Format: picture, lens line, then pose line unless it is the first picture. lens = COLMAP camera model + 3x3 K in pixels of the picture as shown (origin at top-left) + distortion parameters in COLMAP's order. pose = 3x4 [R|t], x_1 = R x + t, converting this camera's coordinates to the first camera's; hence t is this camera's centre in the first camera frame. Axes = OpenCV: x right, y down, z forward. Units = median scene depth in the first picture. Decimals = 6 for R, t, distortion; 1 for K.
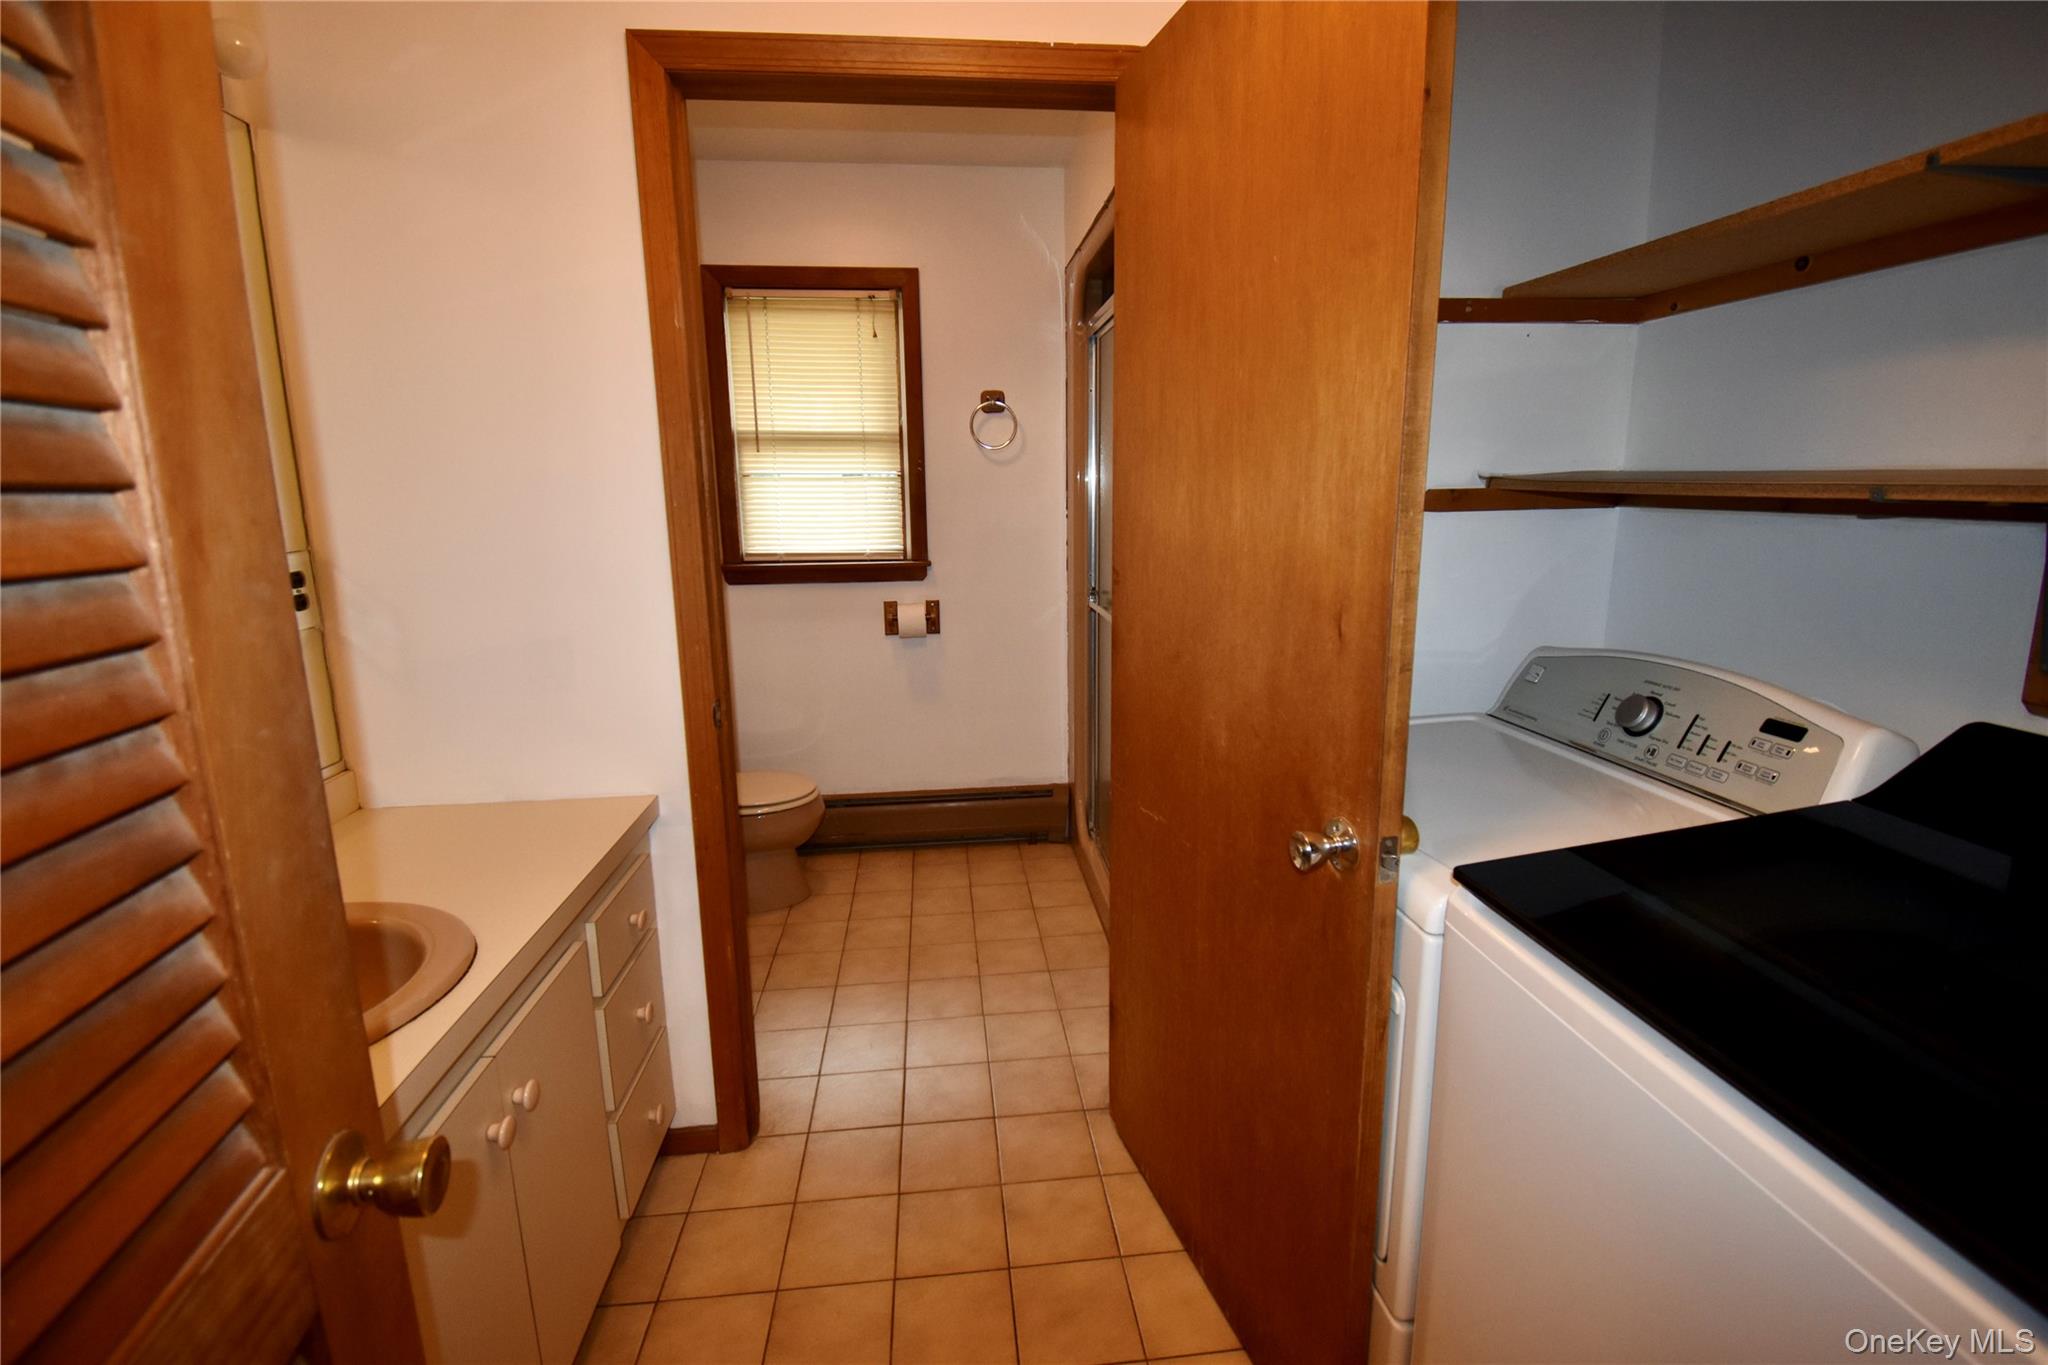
lens RADIAL K [[906.2, 0, 1027.8], [0, 906.2, 661.8], [0, 0, 1]] dist [0.002071, -0.016272]
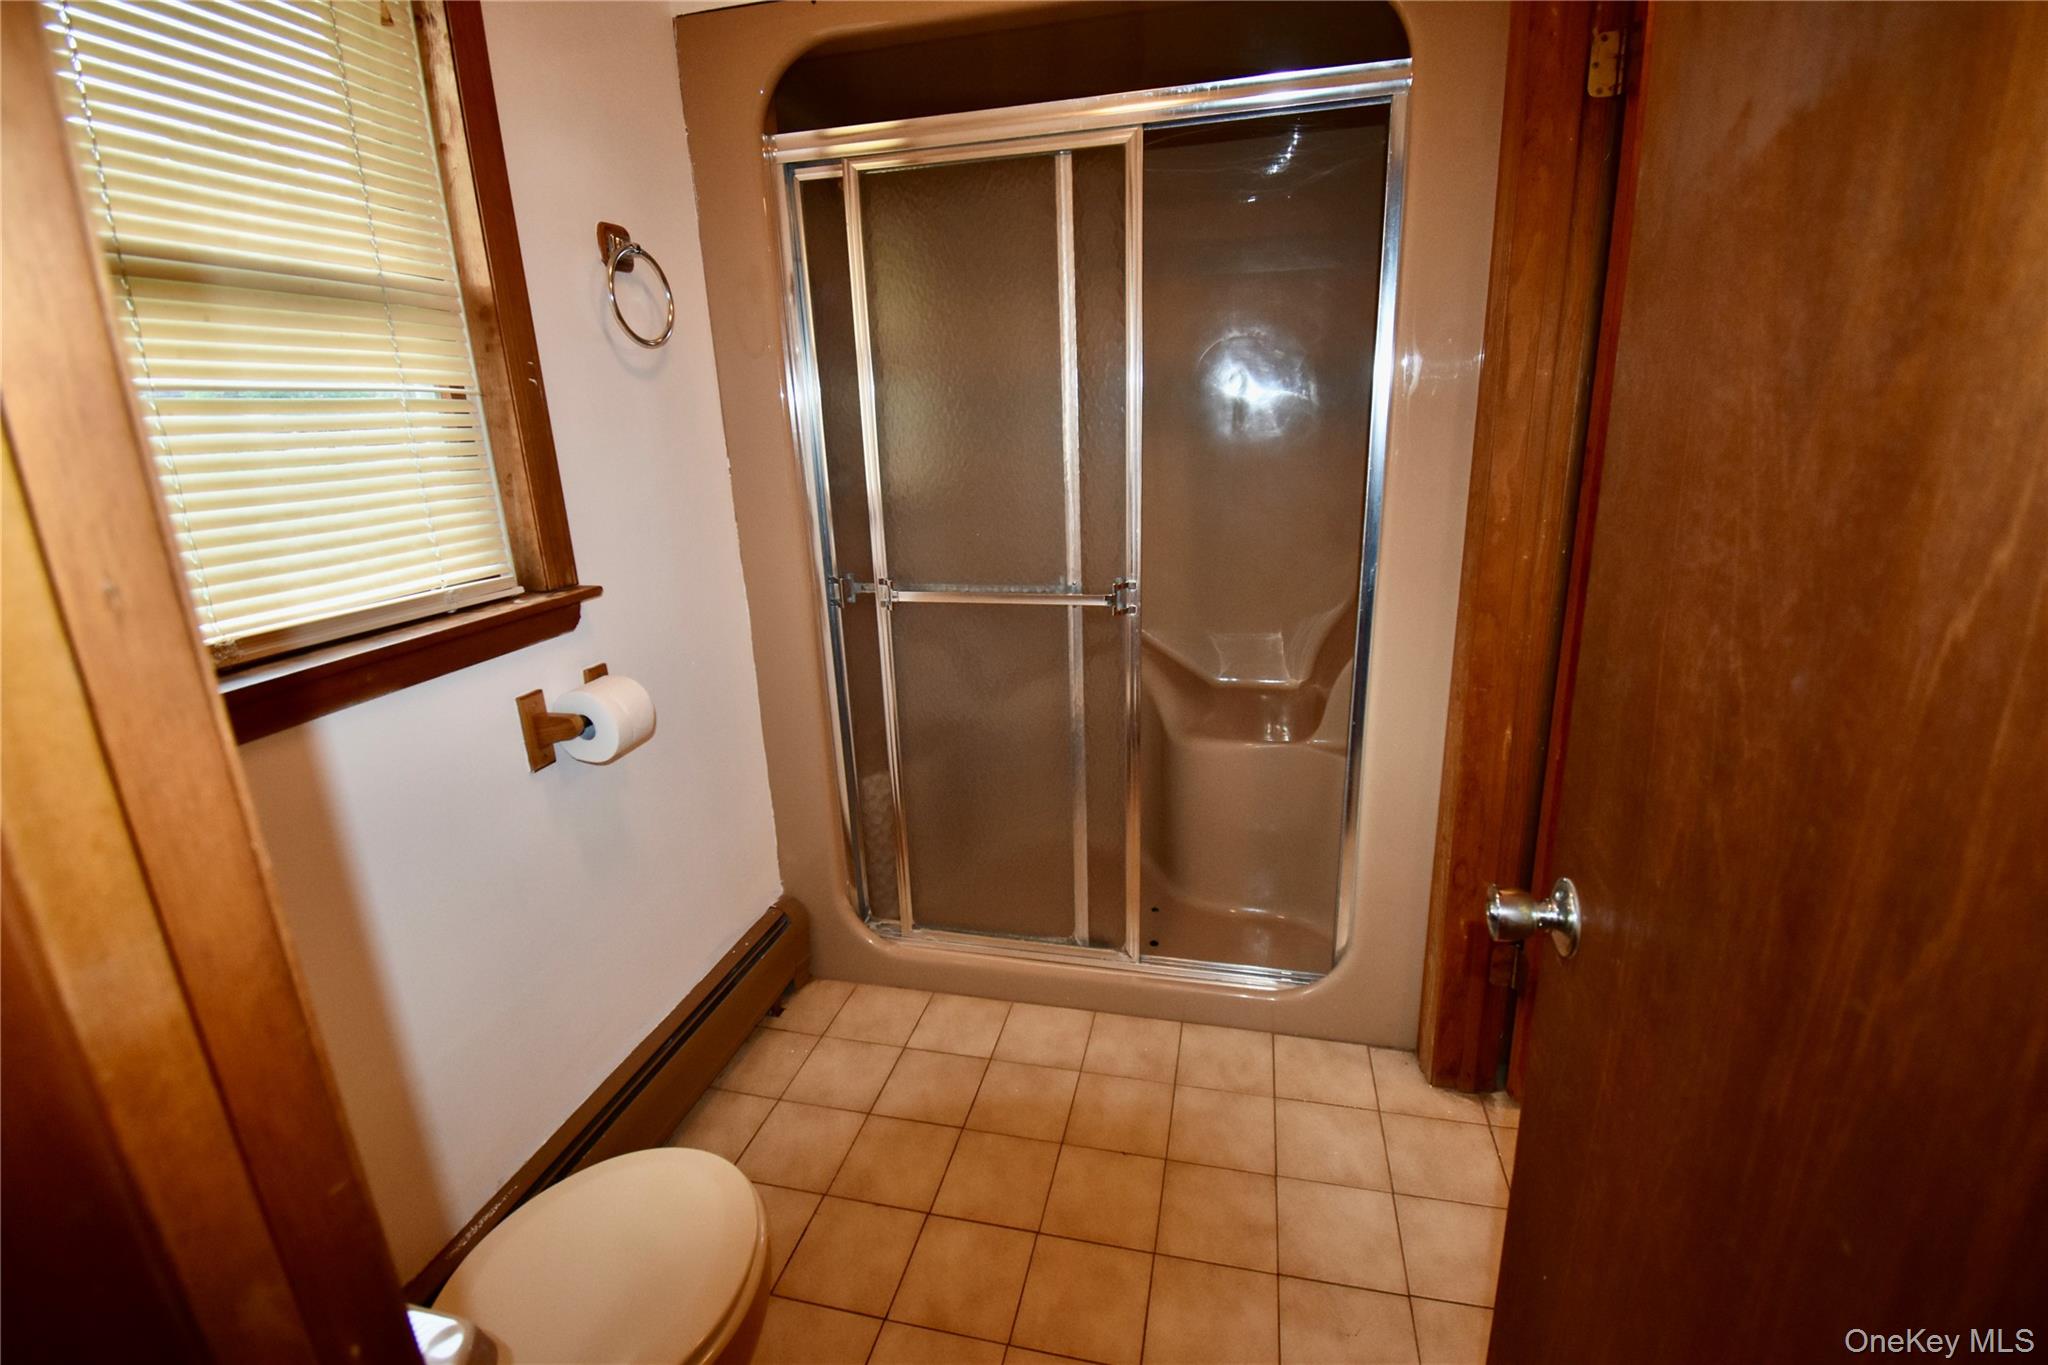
lens RADIAL K [[906.2, 0, 1027.8], [0, 906.2, 661.8], [0, 0, 1]] dist [0.002071, -0.016272]
pose [[0.338845, -0.253074, 0.906166, -0.480564], [0.205670, 0.959774, 0.191139, -0.119679], [-0.918087, 0.121605, 0.377265, 0.647983]]
